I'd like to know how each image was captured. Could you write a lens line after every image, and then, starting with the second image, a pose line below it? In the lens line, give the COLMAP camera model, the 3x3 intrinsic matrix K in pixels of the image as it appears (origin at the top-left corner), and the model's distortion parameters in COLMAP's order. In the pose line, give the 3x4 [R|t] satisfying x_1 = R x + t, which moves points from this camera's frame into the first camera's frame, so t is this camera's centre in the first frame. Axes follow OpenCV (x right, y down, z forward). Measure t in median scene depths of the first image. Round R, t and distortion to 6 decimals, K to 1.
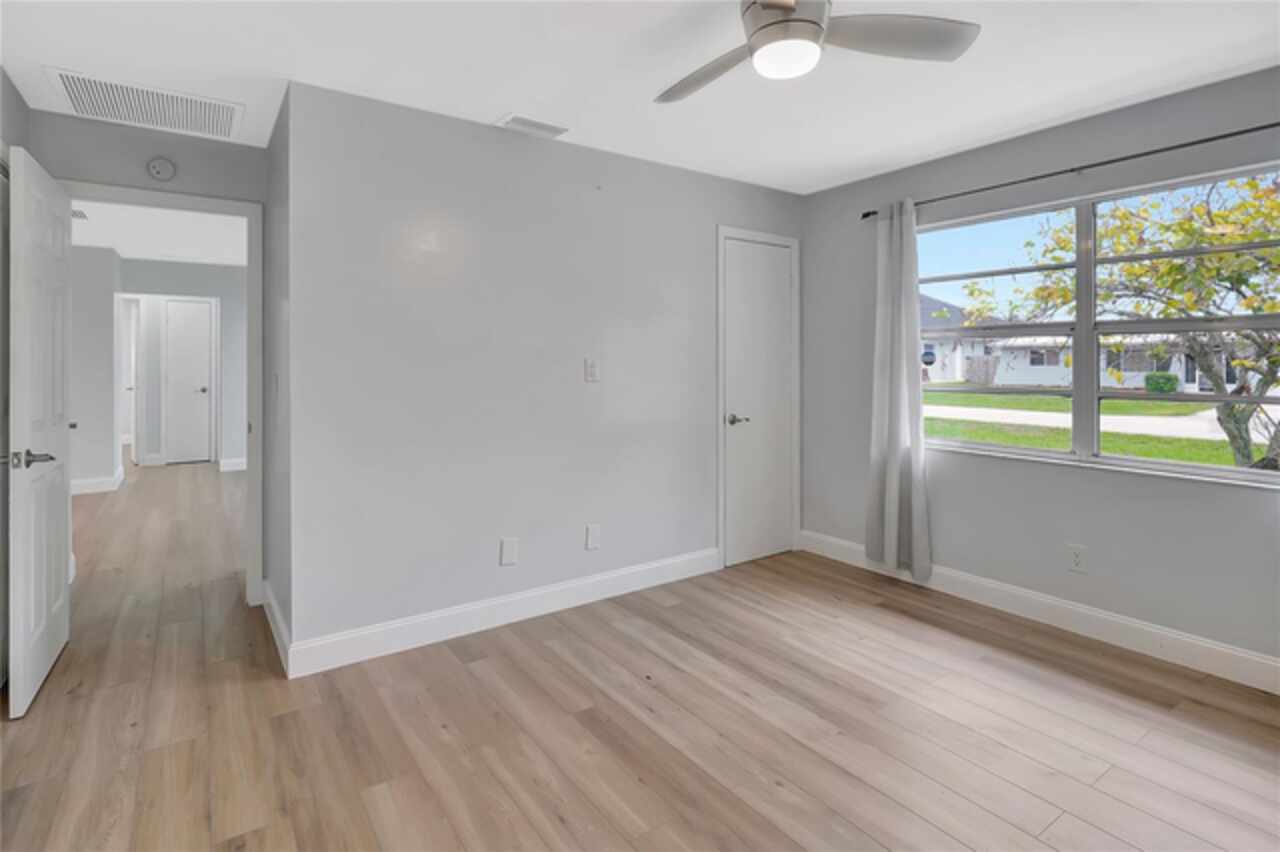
lens RADIAL K [[623.1, 0, 638.8], [0, 623.1, 392.8], [0, 0, 1]] dist [0.005398, 0.001758]
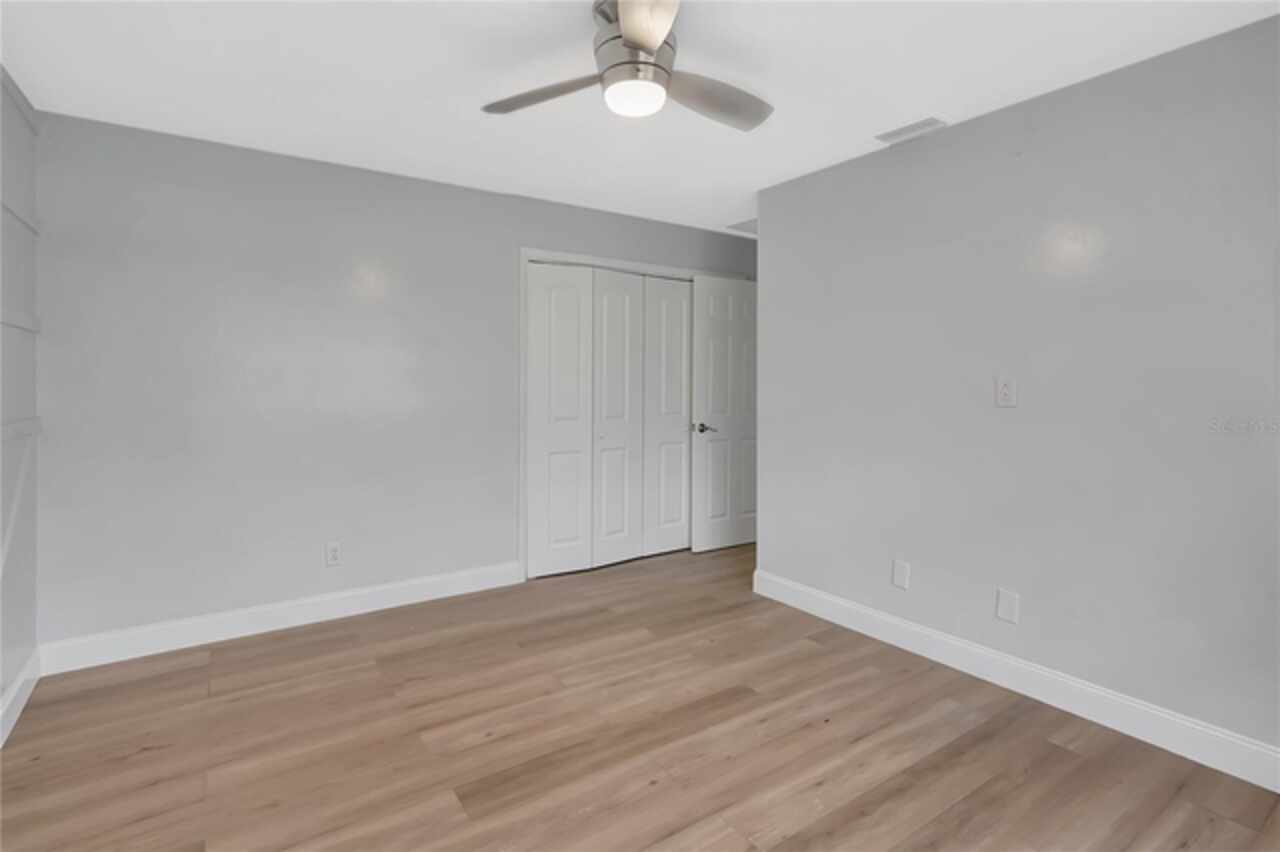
lens RADIAL K [[623.1, 0, 638.8], [0, 623.1, 392.8], [0, 0, 1]] dist [0.005398, 0.001758]
pose [[-0.012571, 0.007504, -0.999893, 0.987388], [-0.050672, 0.998682, 0.008132, -0.014967], [0.998636, 0.050769, -0.012174, 0.761507]]
